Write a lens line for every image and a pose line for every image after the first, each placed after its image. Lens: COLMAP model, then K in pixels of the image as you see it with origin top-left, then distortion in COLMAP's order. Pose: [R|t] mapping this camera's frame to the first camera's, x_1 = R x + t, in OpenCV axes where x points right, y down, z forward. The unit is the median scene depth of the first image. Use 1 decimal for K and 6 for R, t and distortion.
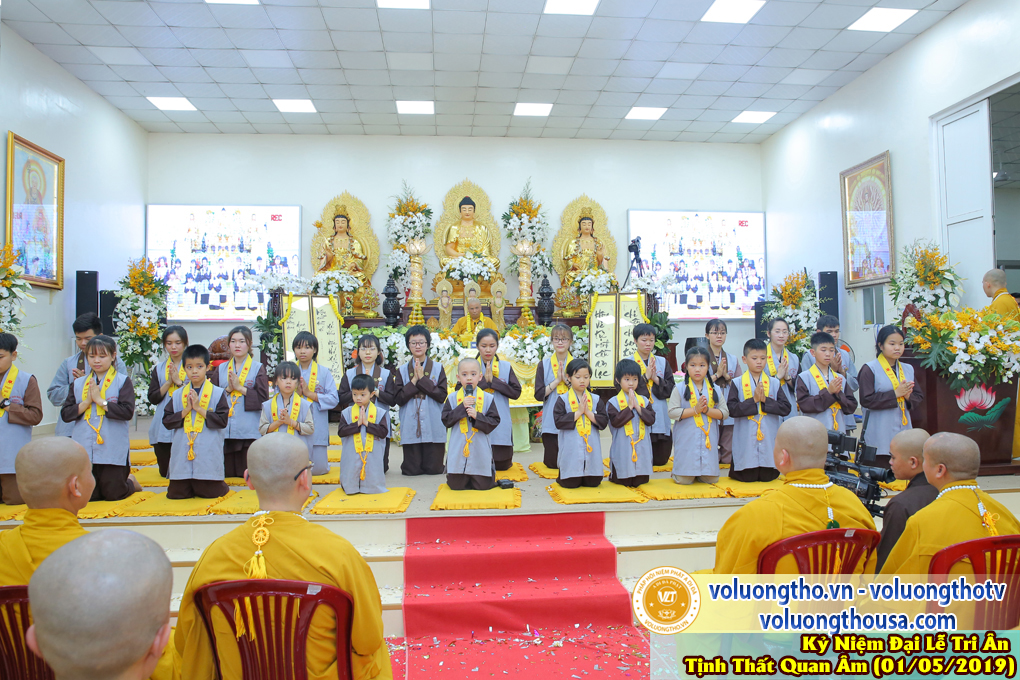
lens RADIAL K [[736.3, 0, 538.5], [0, 736.3, 340.4], [0, 0, 1]] dist [-0.117410, 0.092578]
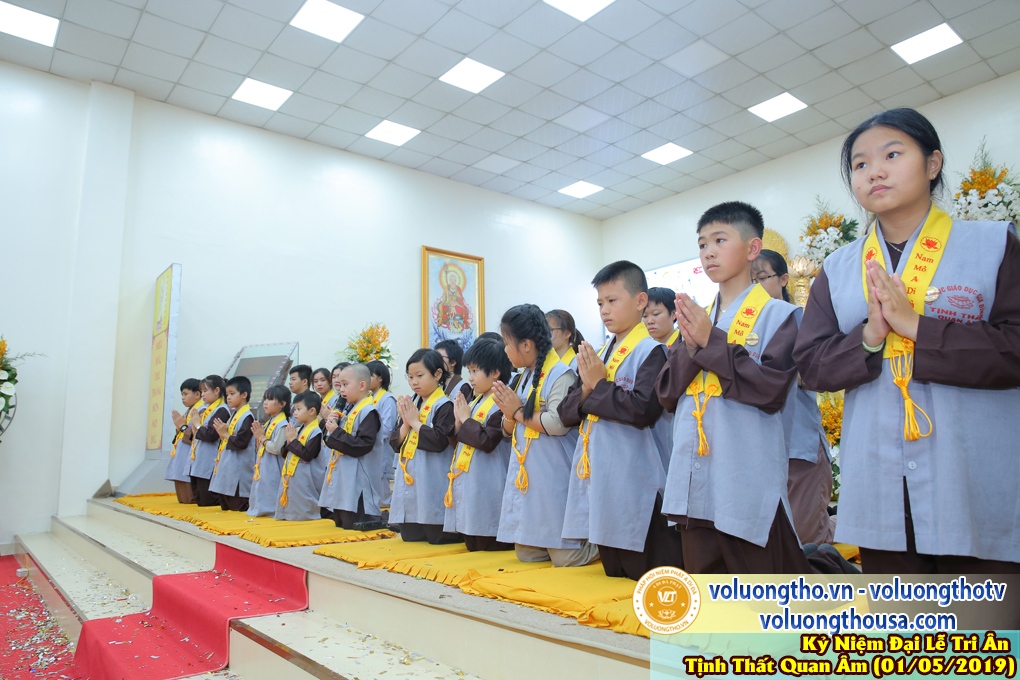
lens RADIAL K [[692.8, 0, 510.0], [0, 692.8, 340.0], [0, 0, 1]] dist [-0.116822, 0.092054]
pose [[0.535655, -0.138370, -0.833023, 0.297594], [0.035469, 0.989300, -0.141521, 0.052140], [0.843692, 0.046260, 0.534831, 0.338057]]
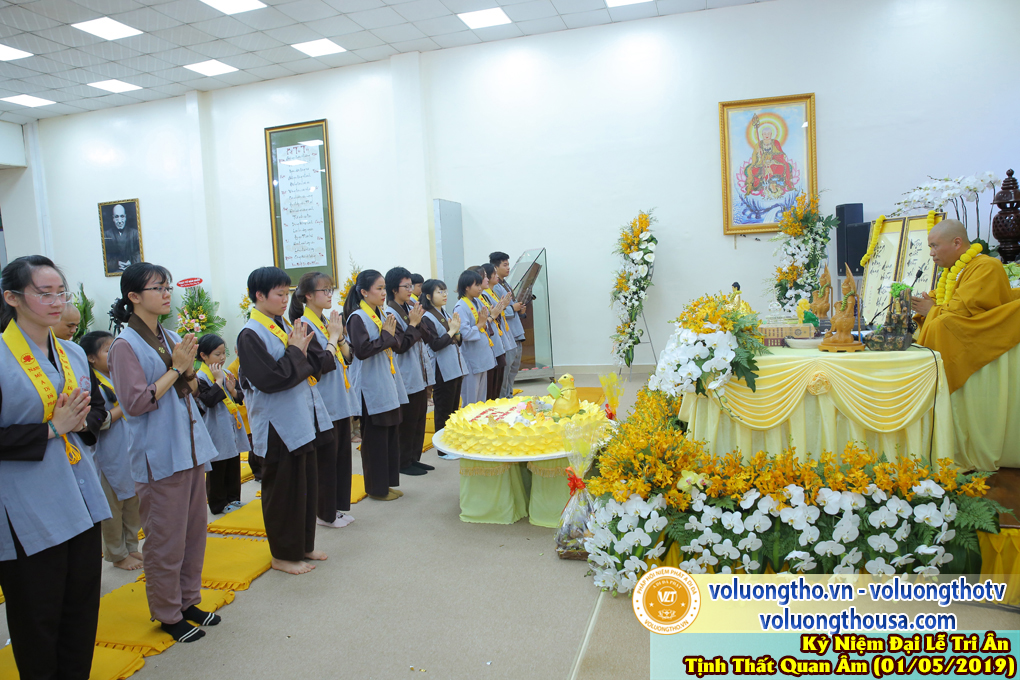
lens RADIAL K [[692.8, 0, 510.0], [0, 692.8, 340.0], [0, 0, 1]] dist [-0.116822, 0.092054]
pose [[-0.401618, 0.120184, -0.907887, 0.318616], [0.076391, 0.992293, 0.097564, -0.036218], [0.912616, -0.030171, -0.407704, 0.841542]]
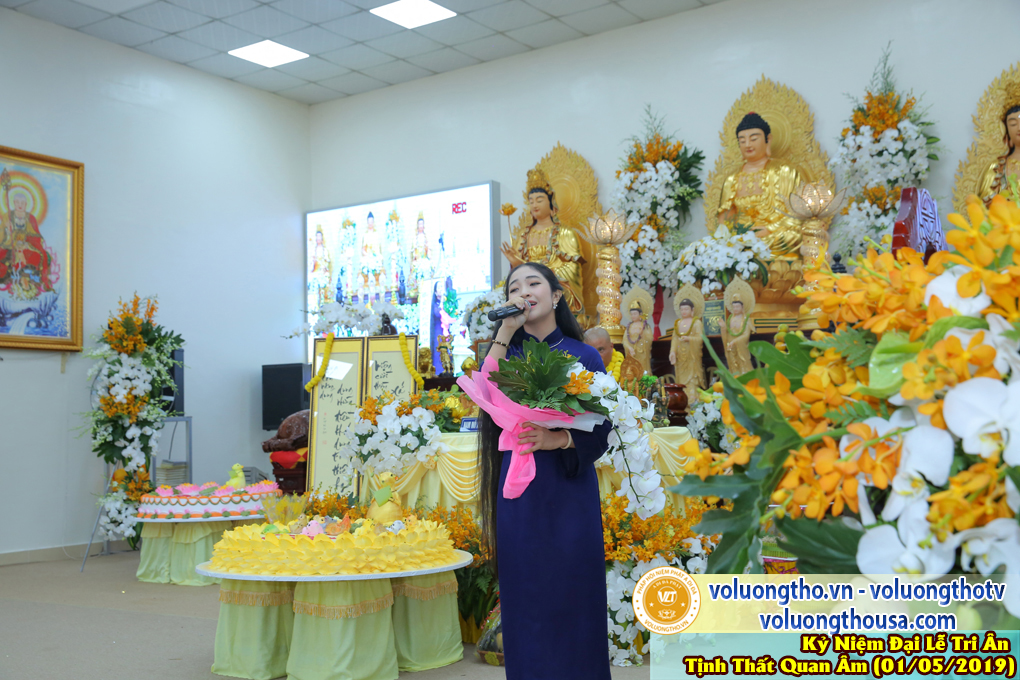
lens RADIAL K [[1134.3, 0, 510.0], [0, 1134.3, 340.0], [0, 0, 1]] dist [0.012755, 0.136475]
pose [[0.747182, -0.061159, -0.661799, 0.321128], [0.026466, 0.997705, -0.062321, -0.001496], [0.664092, 0.029050, 0.747086, 0.380550]]
